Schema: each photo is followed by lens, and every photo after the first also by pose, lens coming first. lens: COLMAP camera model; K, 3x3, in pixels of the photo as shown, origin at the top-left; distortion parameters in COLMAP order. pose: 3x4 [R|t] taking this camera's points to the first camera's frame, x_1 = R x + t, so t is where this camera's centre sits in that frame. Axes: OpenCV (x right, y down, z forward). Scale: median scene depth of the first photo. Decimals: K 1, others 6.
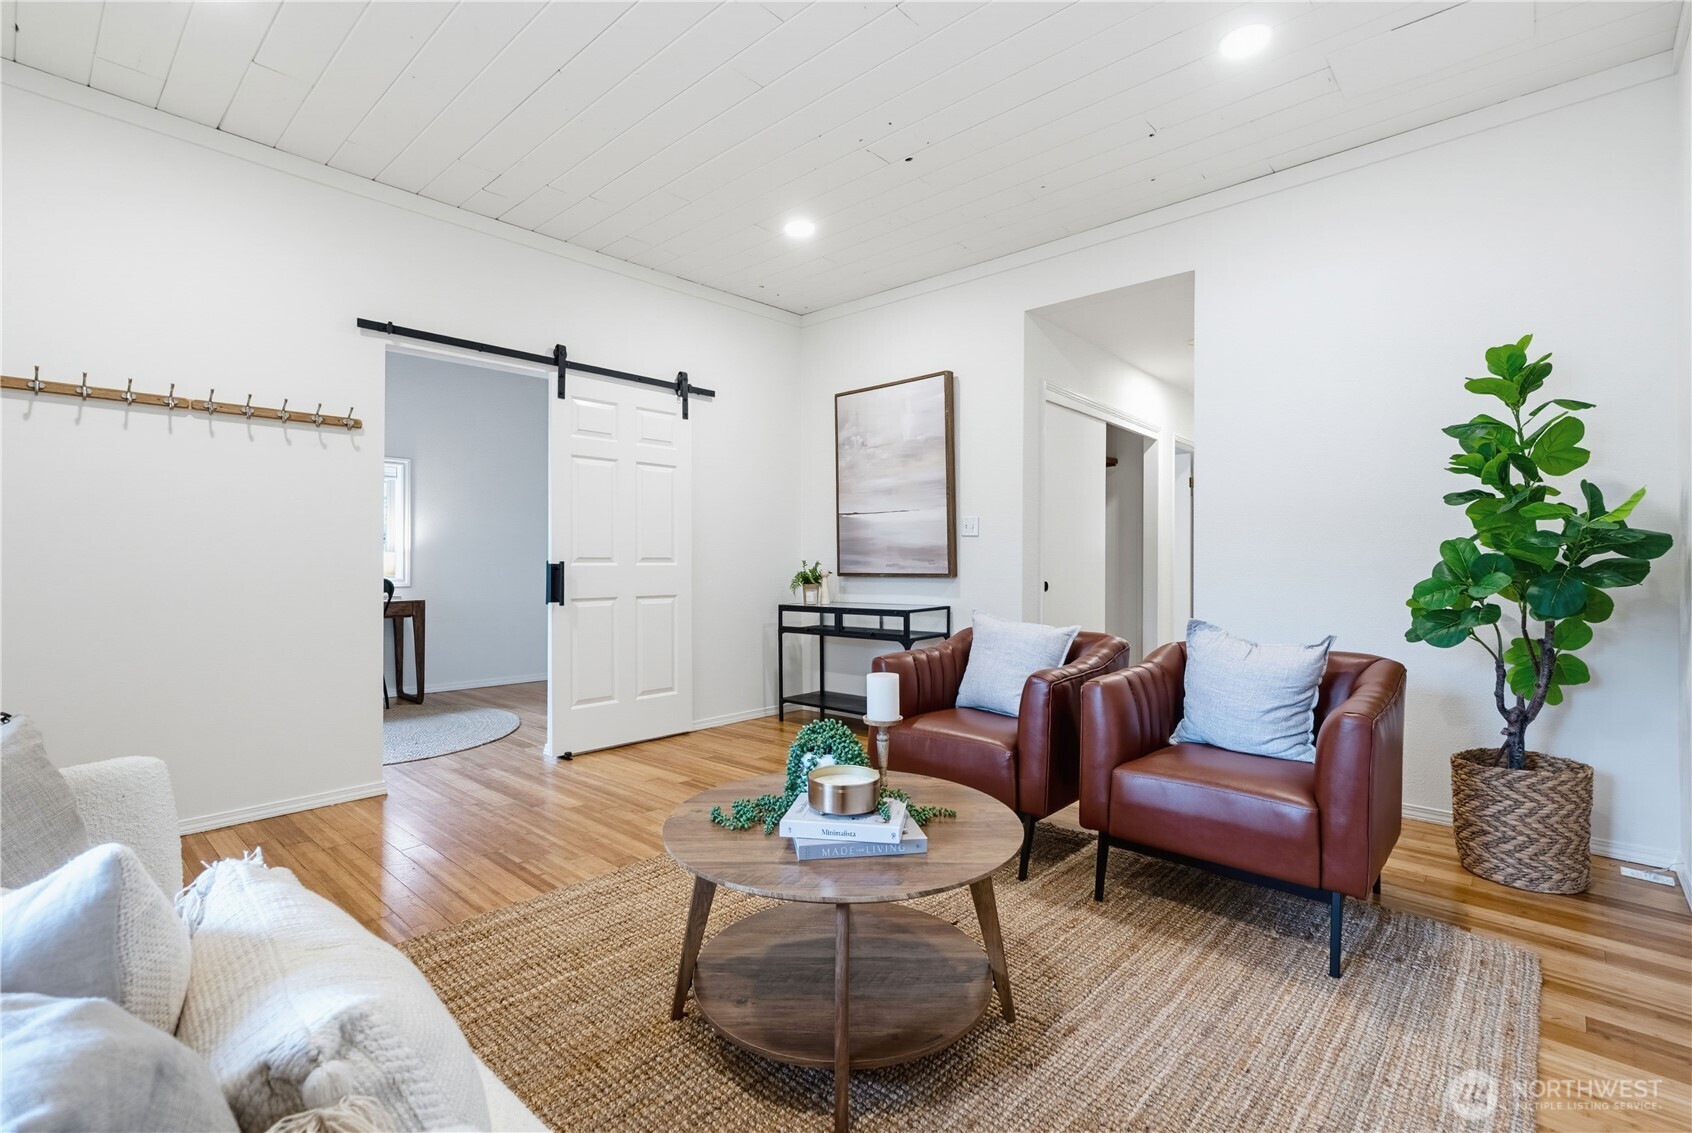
lens RADIAL K [[768.1, 0, 844.0], [0, 768.1, 566.6], [0, 0, 1]] dist [-0.000829, 0.000341]
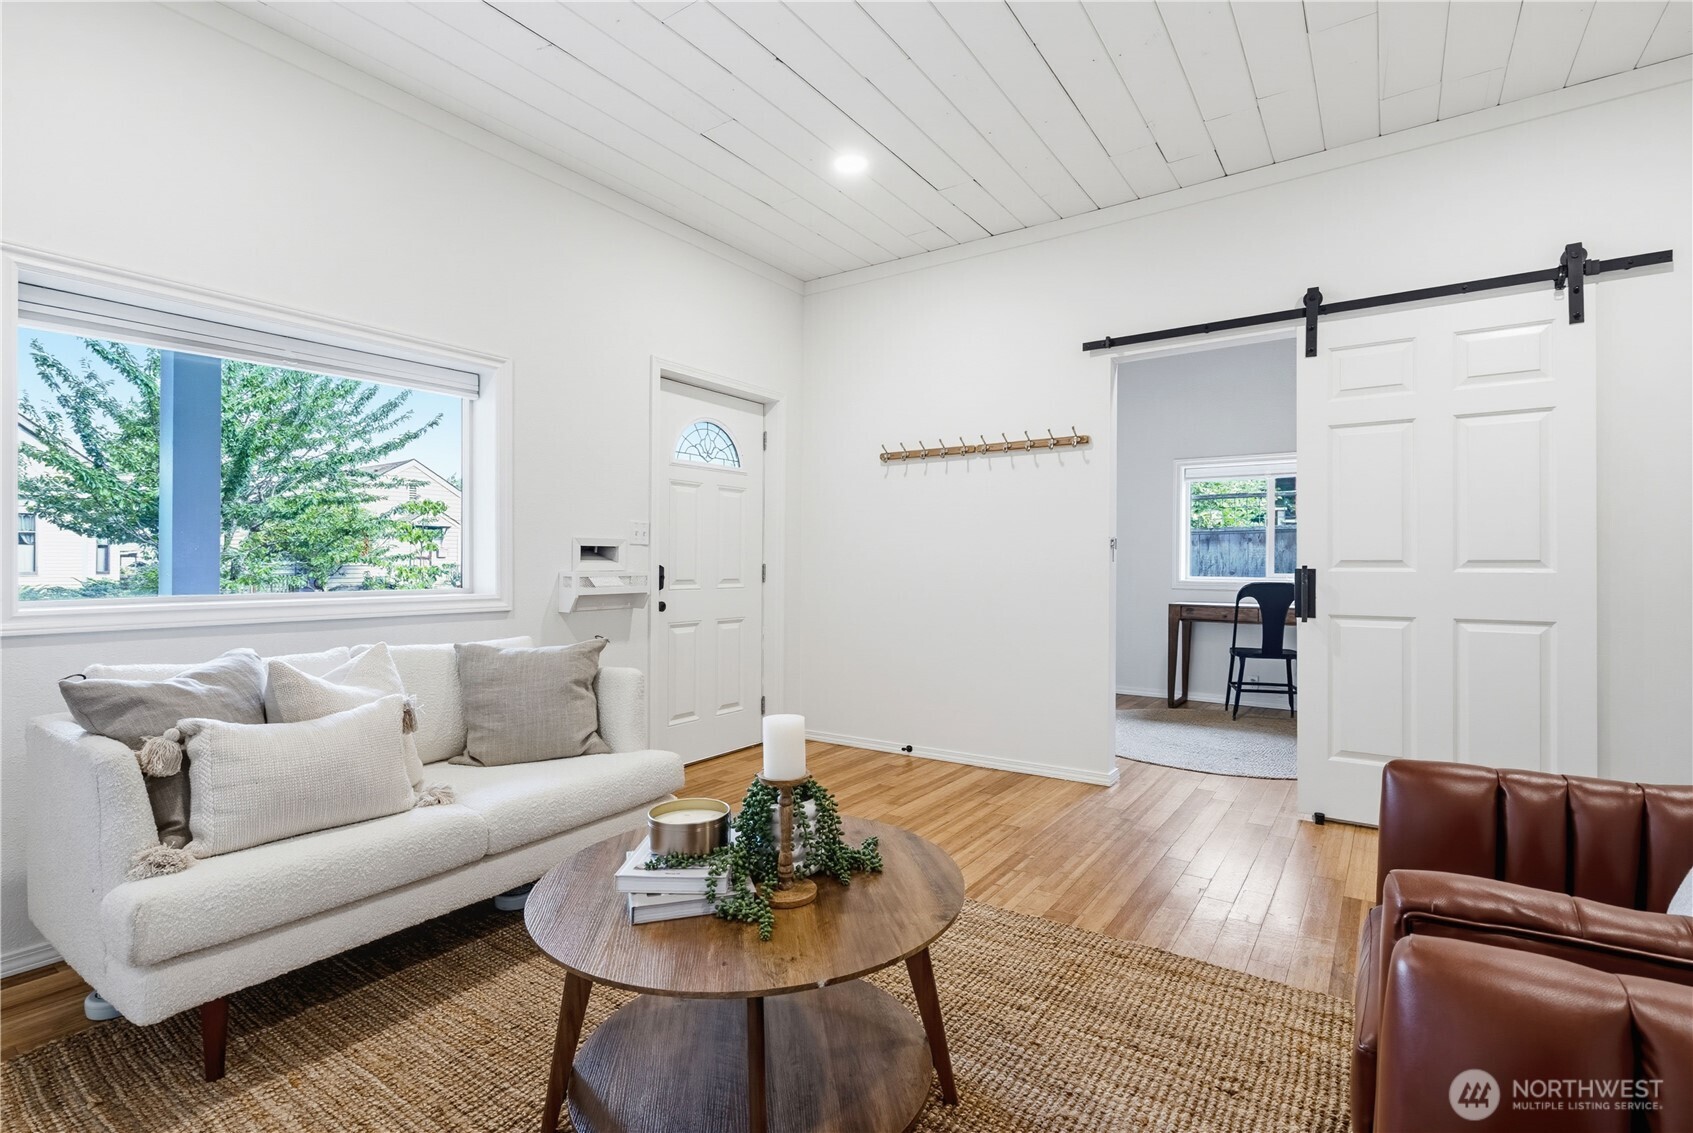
lens RADIAL K [[801.9, 0, 846.5], [0, 801.9, 563.6], [0, 0, 1]] dist [0.003248, 0.000393]
pose [[0.131948, 0.002584, -0.991253, 0.448293], [-0.007447, 0.999971, 0.001616, -0.007858], [0.991229, 0.007168, 0.131963, 0.503686]]
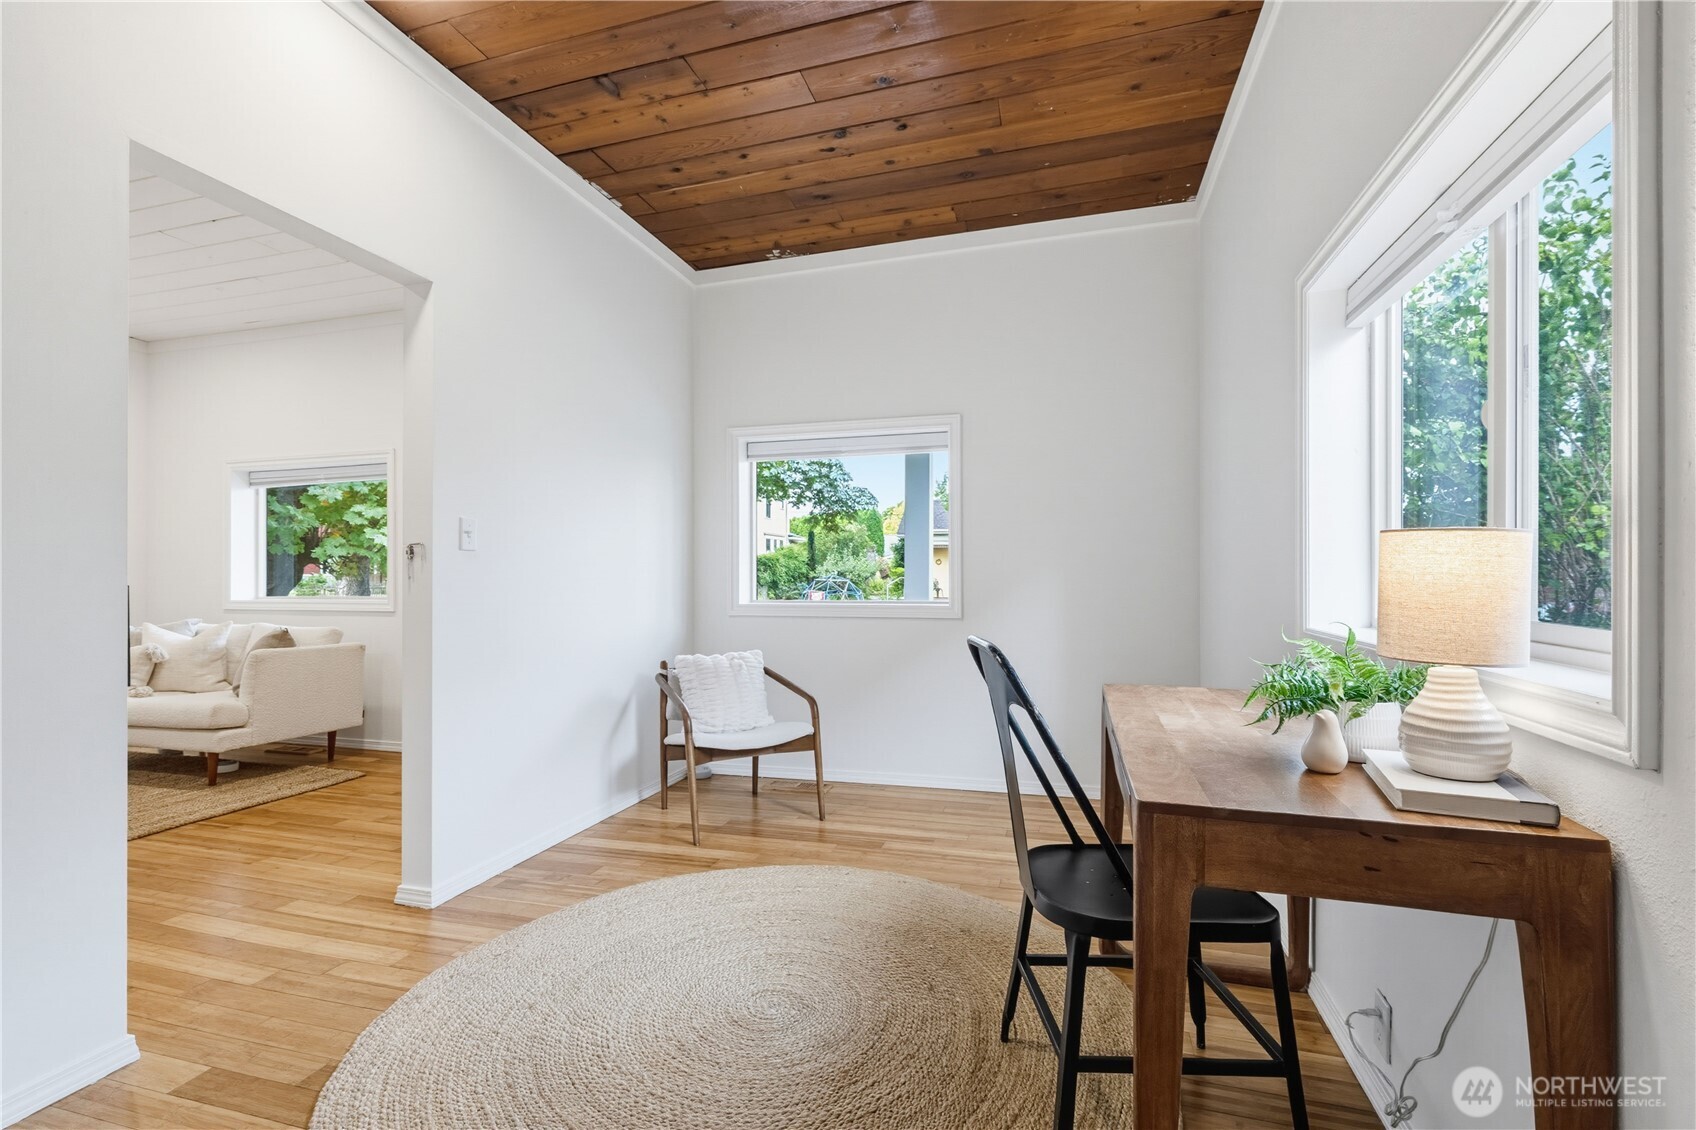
lens RADIAL K [[769.9, 0, 846.0], [0, 769.9, 571.4], [0, 0, 1]] dist [-0.000829, 0.000341]
pose [[-0.900084, 0.006411, -0.435668, -0.671352], [0.006257, 0.999979, 0.001788, -0.019591], [0.435670, -0.001117, -0.900106, 1.871384]]
